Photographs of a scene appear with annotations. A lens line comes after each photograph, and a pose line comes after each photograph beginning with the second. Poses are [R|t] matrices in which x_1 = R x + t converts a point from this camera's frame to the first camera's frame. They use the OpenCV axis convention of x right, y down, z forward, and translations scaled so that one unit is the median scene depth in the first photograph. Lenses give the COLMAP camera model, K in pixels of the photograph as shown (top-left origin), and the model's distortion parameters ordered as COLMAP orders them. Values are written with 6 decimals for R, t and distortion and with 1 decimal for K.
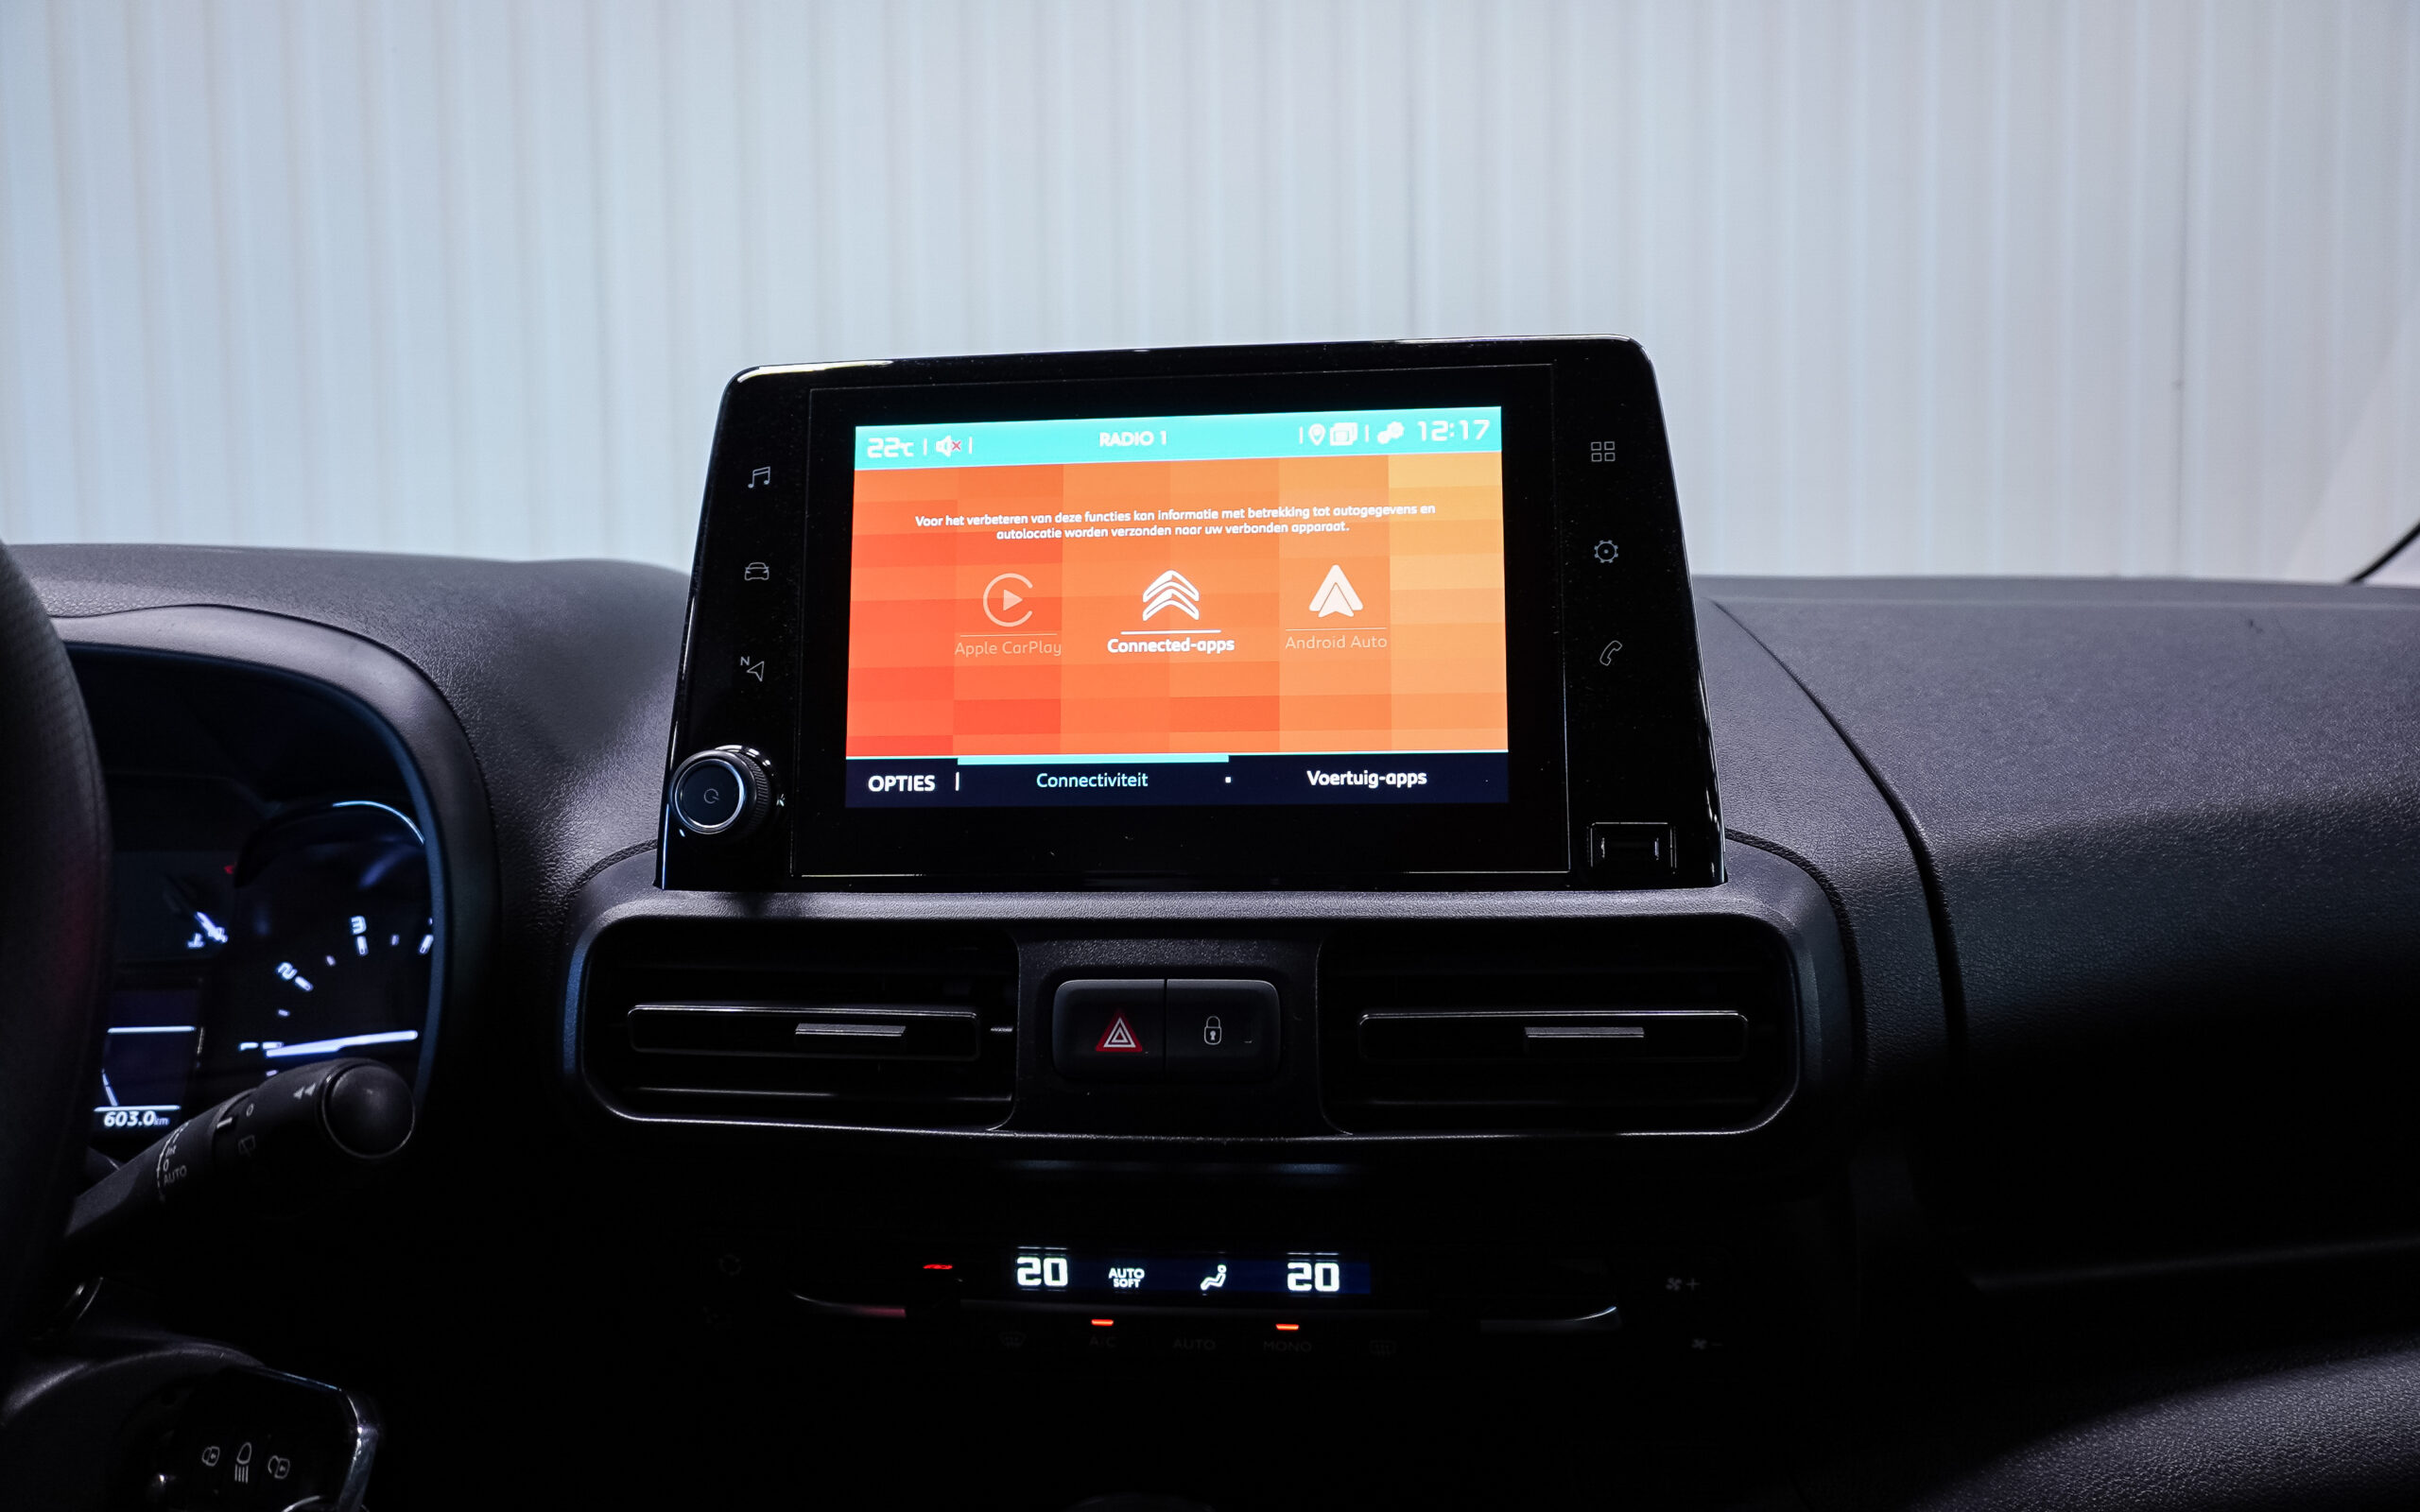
lens RADIAL K [[1586.3, 0, 1207.4], [0, 1586.3, 762.1], [0, 0, 1]] dist [-0.029508, 0.010875]
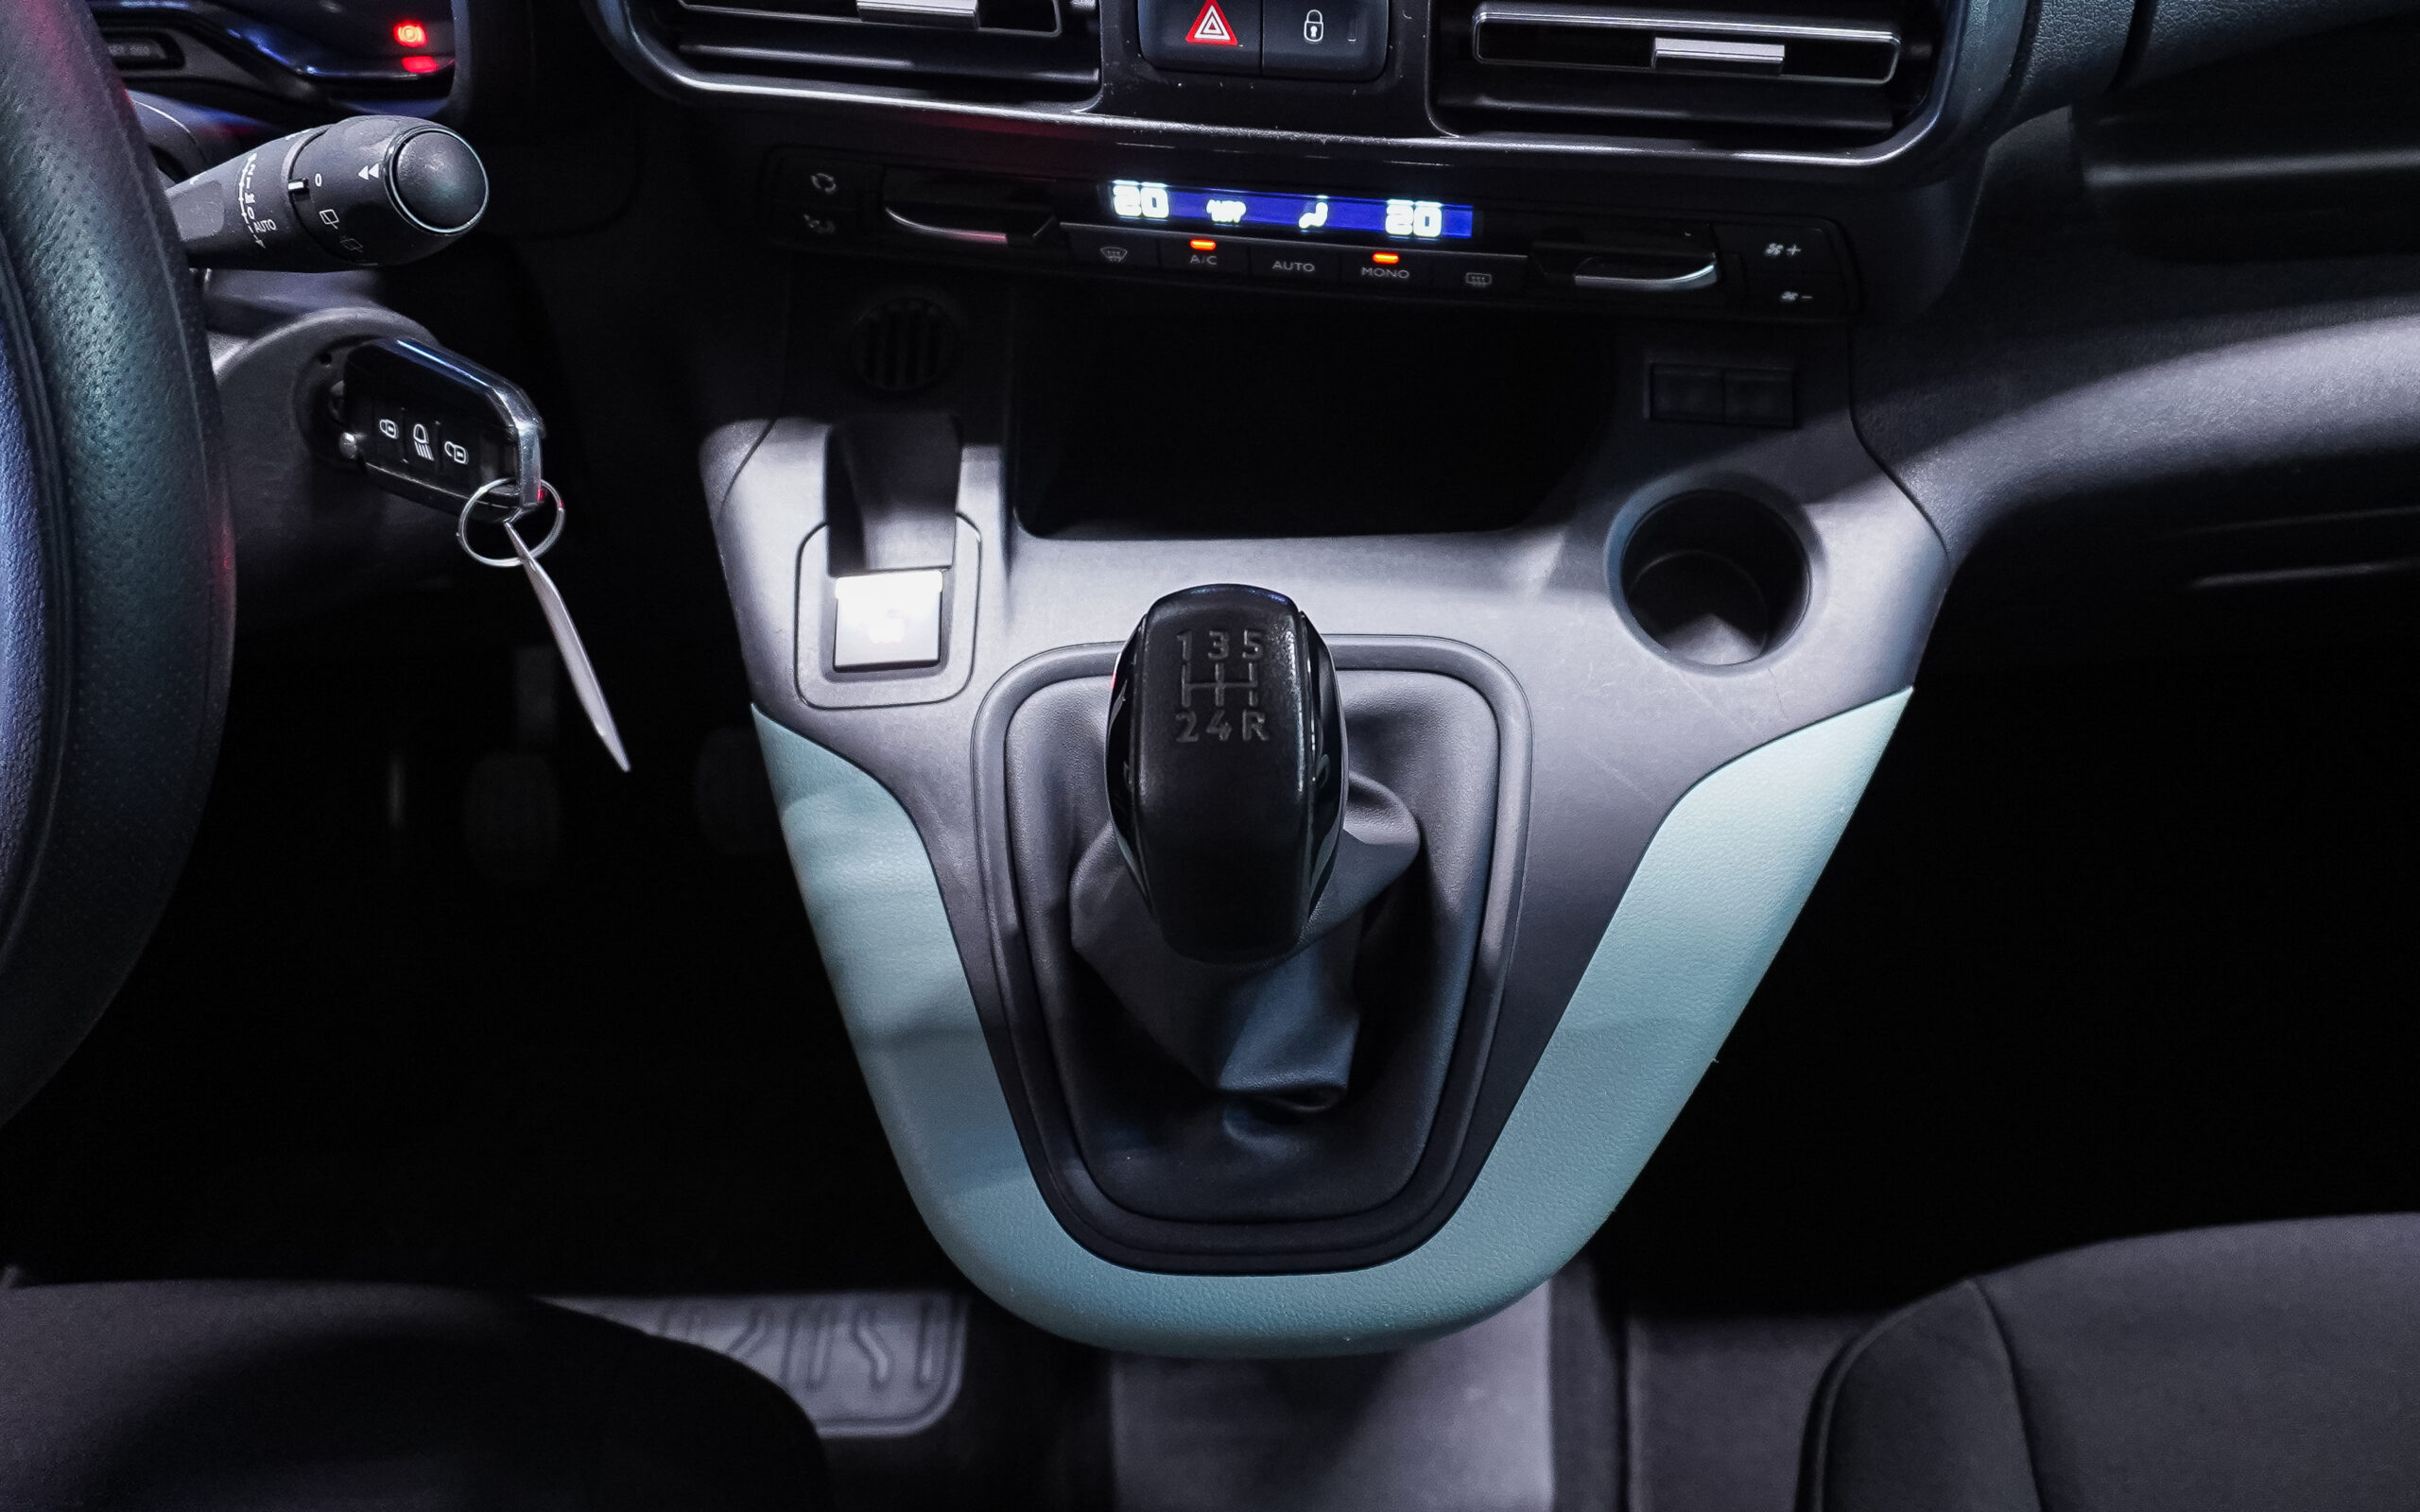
lens RADIAL K [[1721.4, 0, 1301.3], [0, 1721.4, 602.1], [0, 0, 1]] dist [-0.025158, -0.001034]
pose [[0.999511, 0.029927, -0.009115, 0.014127], [-0.015813, 0.734691, 0.678218, -0.239870], [0.026994, -0.677742, 0.734805, 0.045756]]
